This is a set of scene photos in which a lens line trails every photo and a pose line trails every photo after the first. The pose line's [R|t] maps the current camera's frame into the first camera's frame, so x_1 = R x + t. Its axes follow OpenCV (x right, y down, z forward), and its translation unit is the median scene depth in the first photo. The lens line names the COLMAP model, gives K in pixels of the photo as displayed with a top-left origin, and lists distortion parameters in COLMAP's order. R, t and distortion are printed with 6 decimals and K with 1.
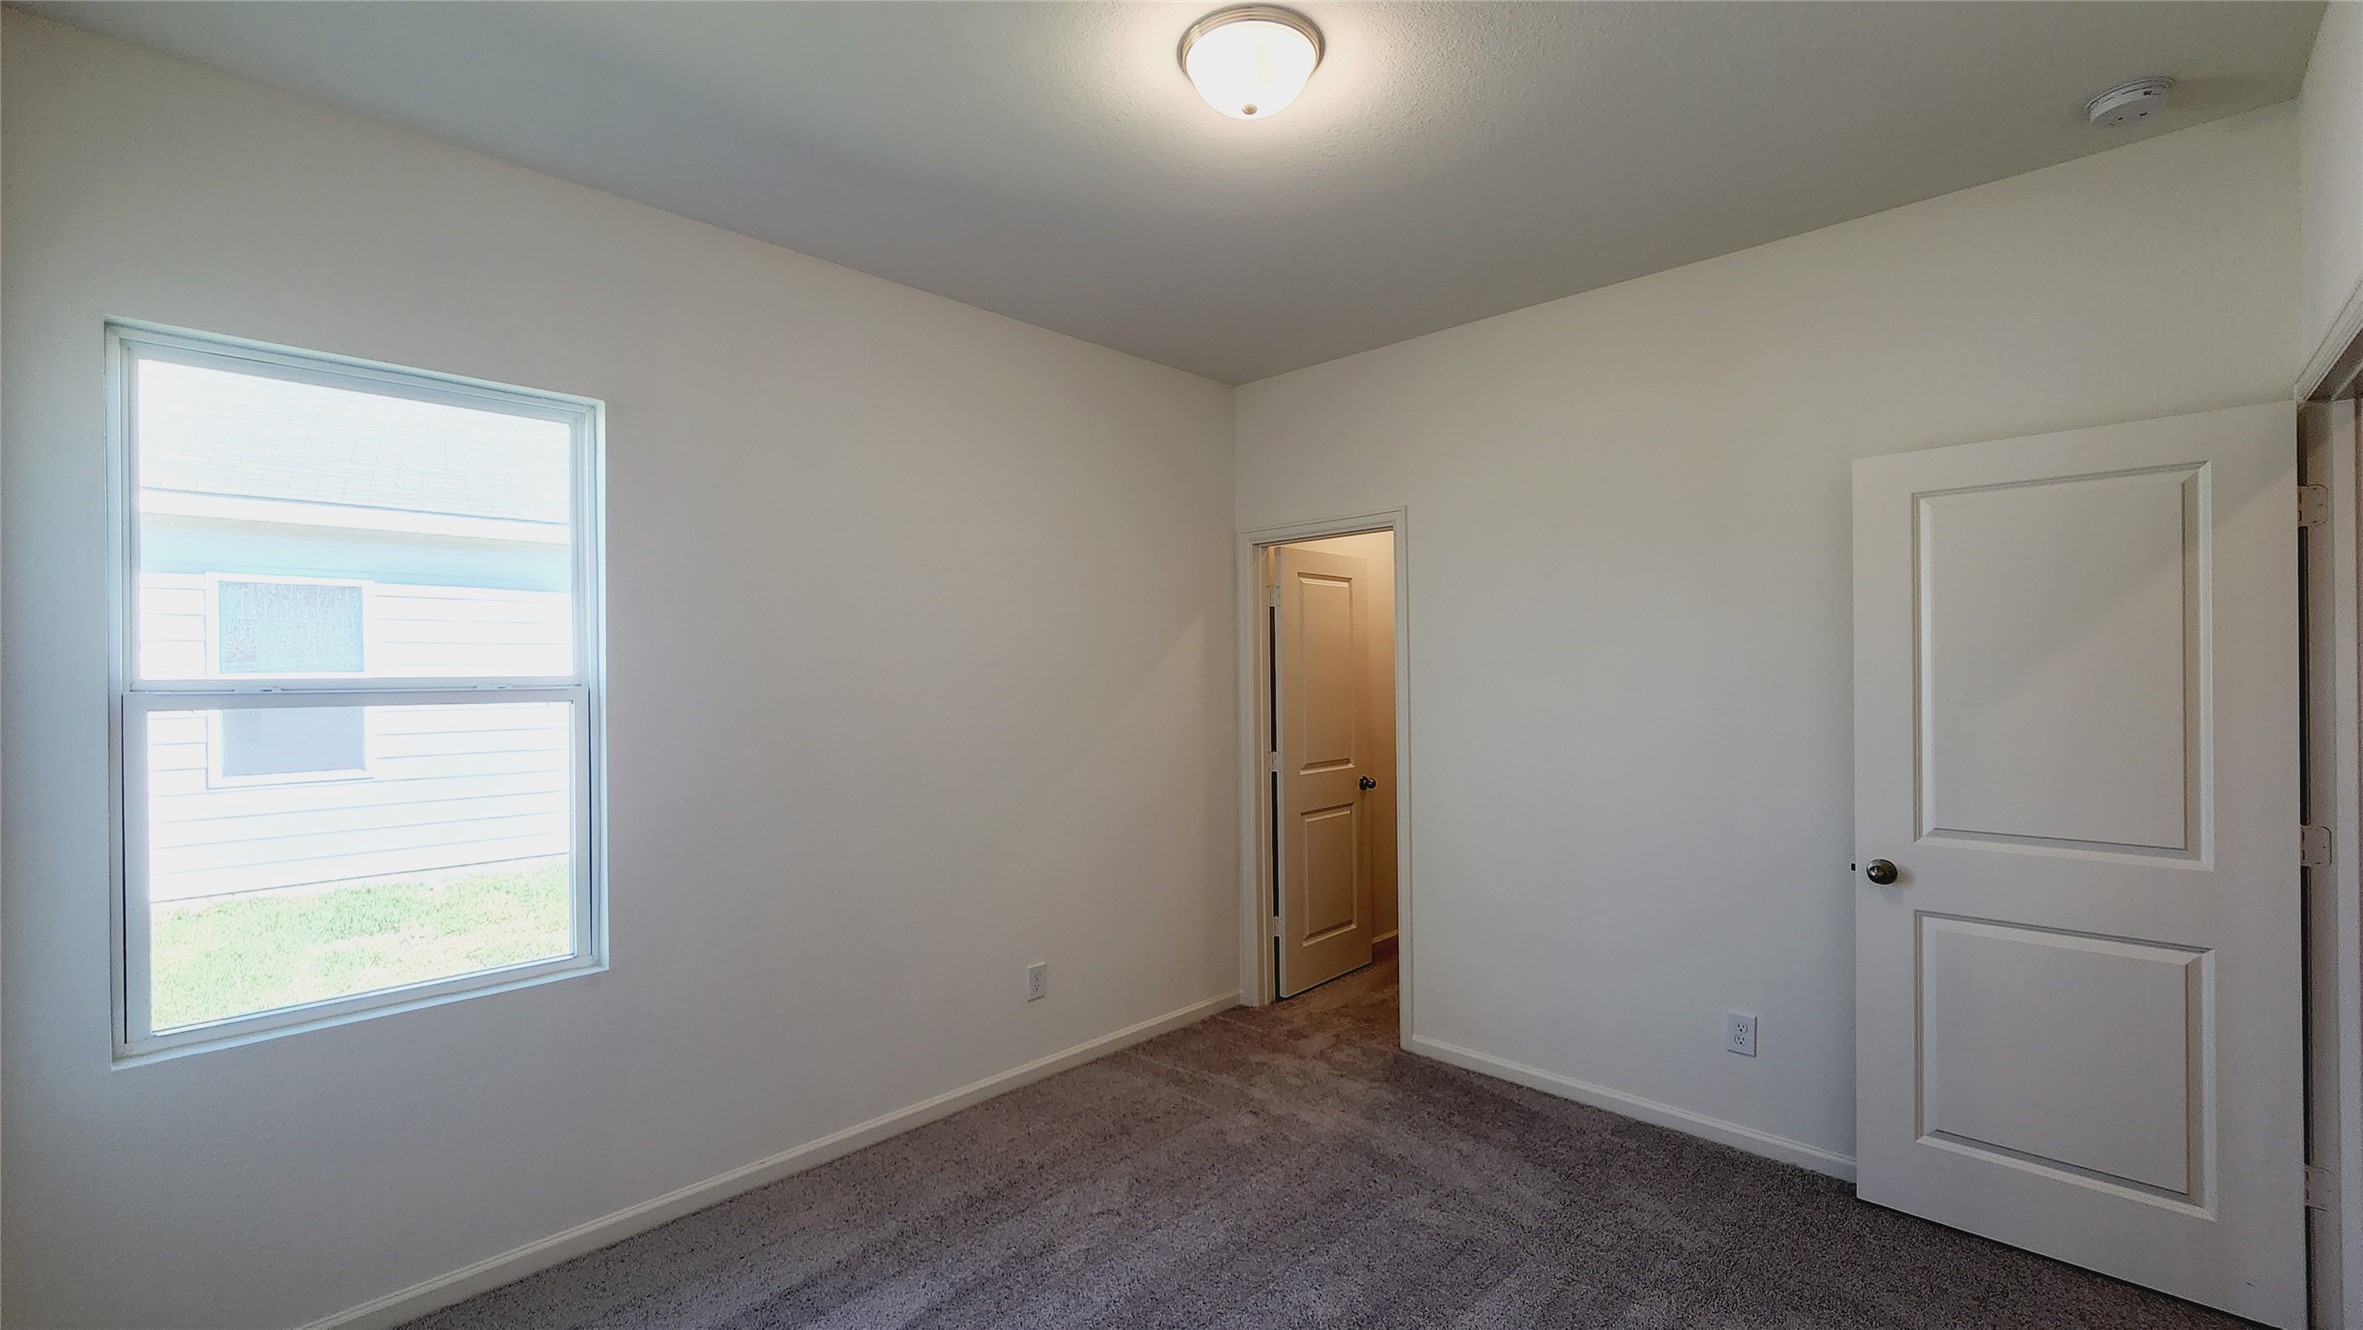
lens RADIAL K [[970.9, 0, 1176.5], [0, 970.9, 672.4], [0, 0, 1]] dist [-0.013363, 0.000133]
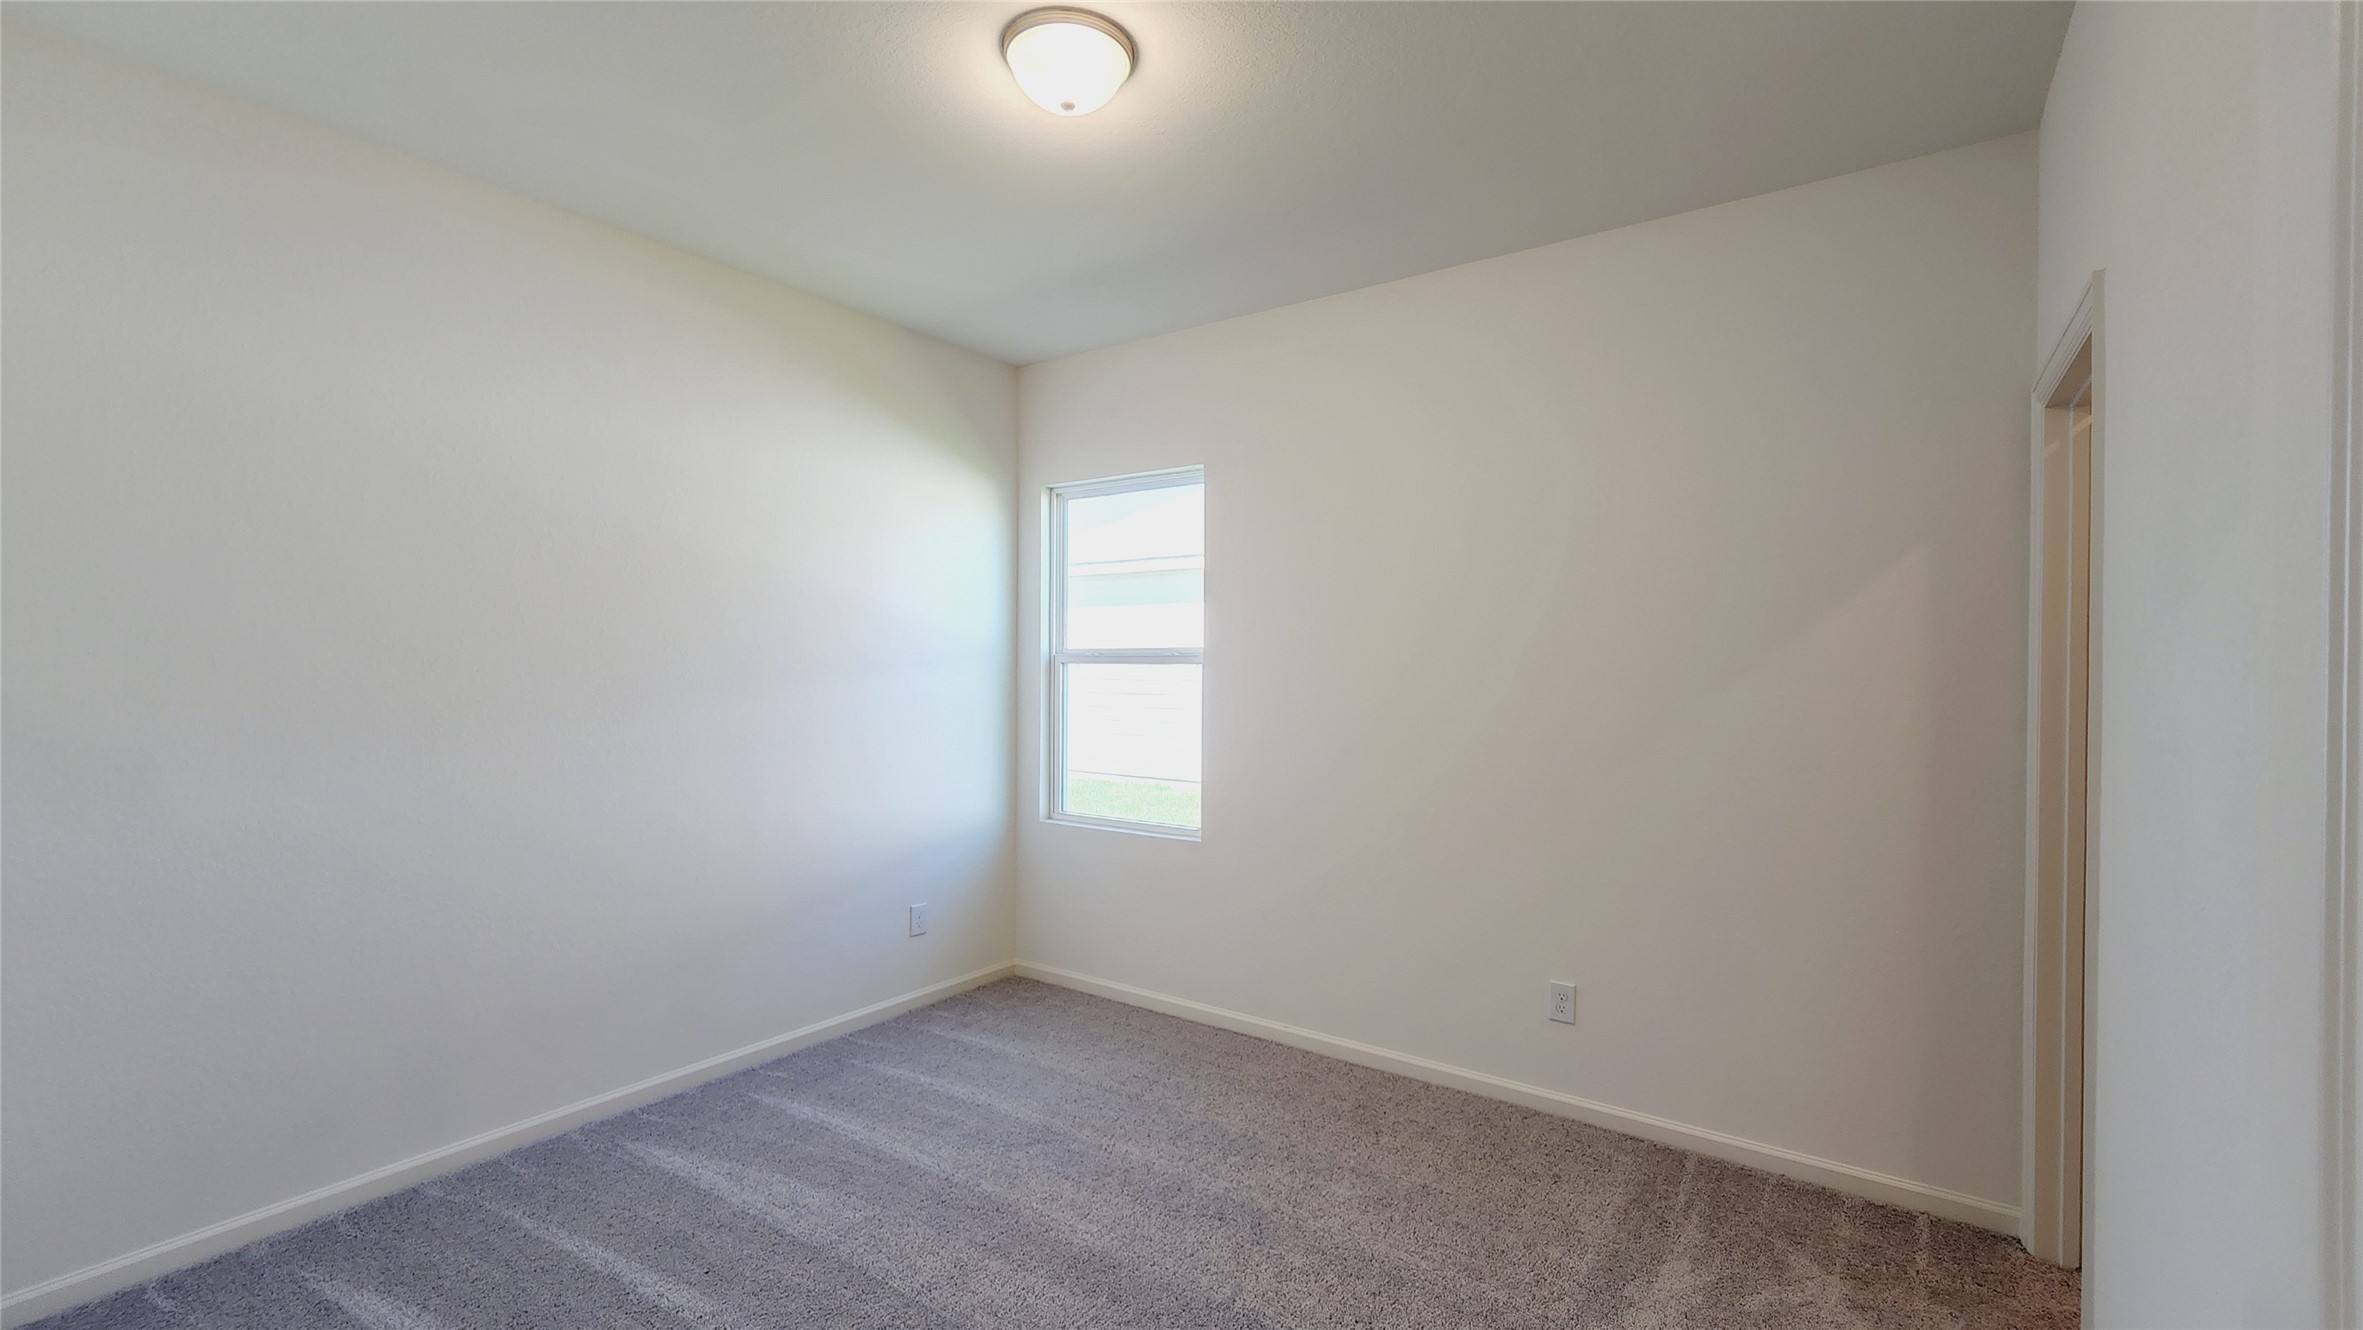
lens RADIAL K [[970.9, 0, 1170.8], [0, 970.9, 657.7], [0, 0, 1]] dist [-0.013363, 0.000133]
pose [[0.127546, -0.005547, -0.991817, 0.917600], [-0.003667, 0.999975, -0.006064, 0.031868], [0.991826, 0.004410, 0.127522, 0.765061]]
